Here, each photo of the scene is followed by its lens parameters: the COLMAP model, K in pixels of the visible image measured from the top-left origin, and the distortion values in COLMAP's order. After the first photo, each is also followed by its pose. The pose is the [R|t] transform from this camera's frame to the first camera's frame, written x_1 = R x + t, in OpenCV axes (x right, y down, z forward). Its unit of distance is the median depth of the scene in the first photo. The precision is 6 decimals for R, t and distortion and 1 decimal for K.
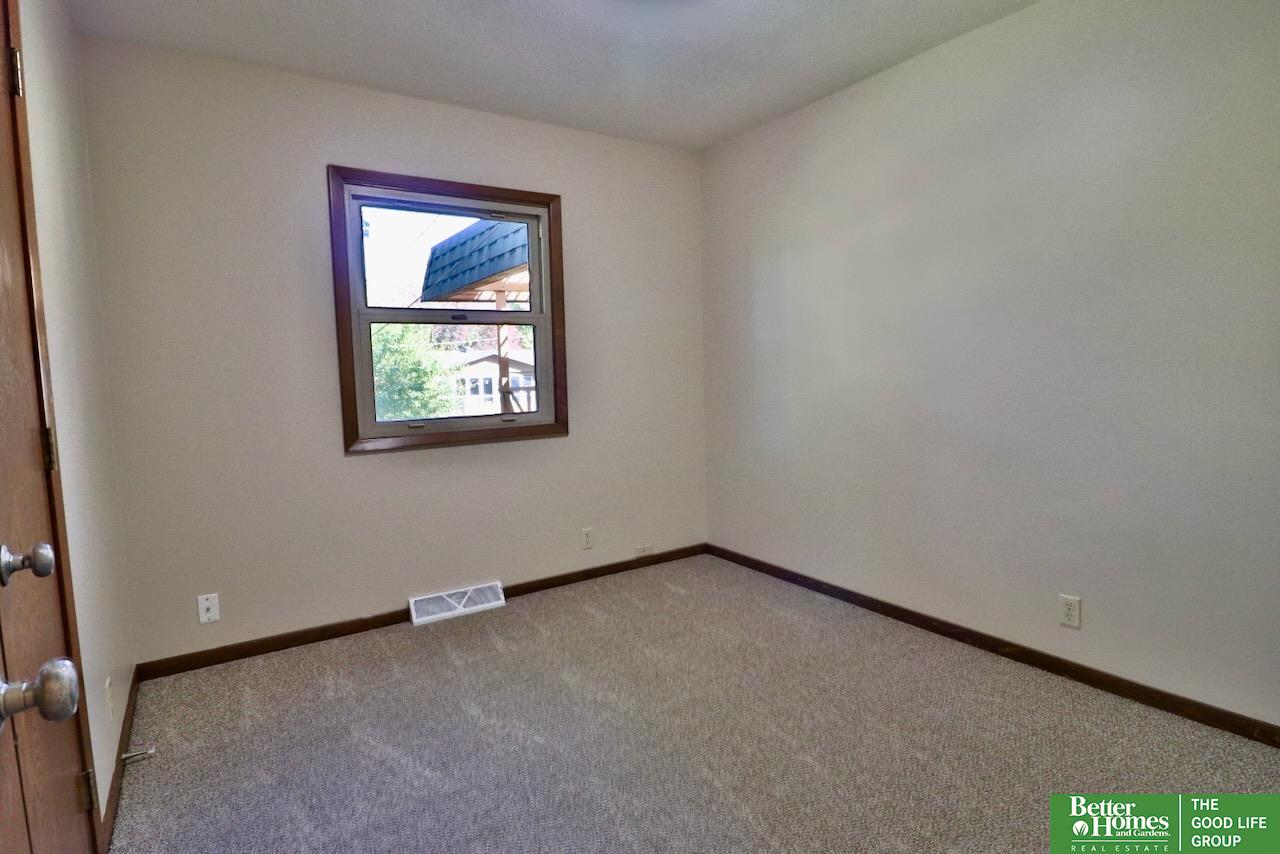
lens RADIAL K [[663.5, 0, 633.1], [0, 663.5, 428.2], [0, 0, 1]] dist [0.003582, -0.015091]
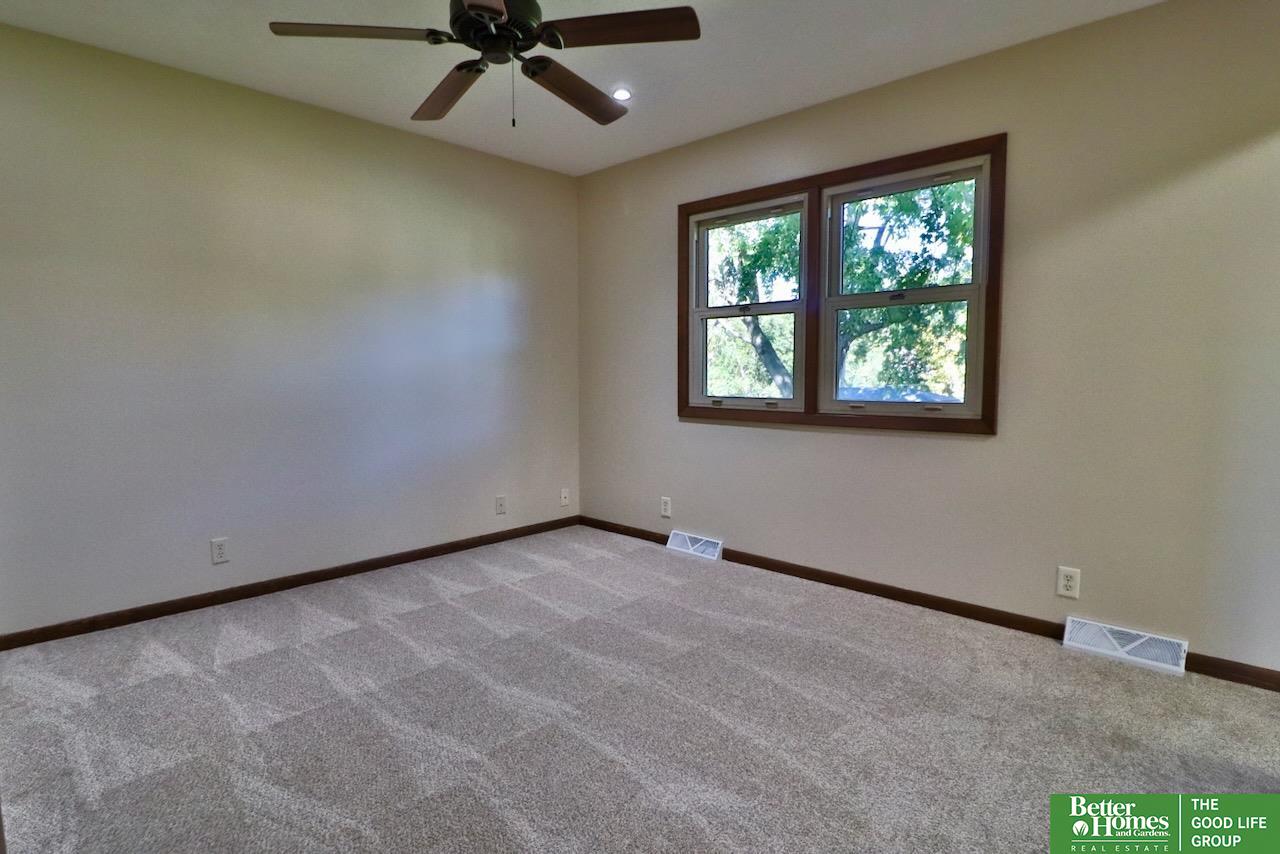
lens RADIAL K [[663.5, 0, 633.1], [0, 663.5, 428.2], [0, 0, 1]] dist [0.003582, -0.015091]
pose [[0.212137, 0.117170, -0.970190, 0.600775], [-0.079655, 0.991556, 0.102334, -0.048015], [0.973988, 0.055572, 0.219679, 0.415817]]
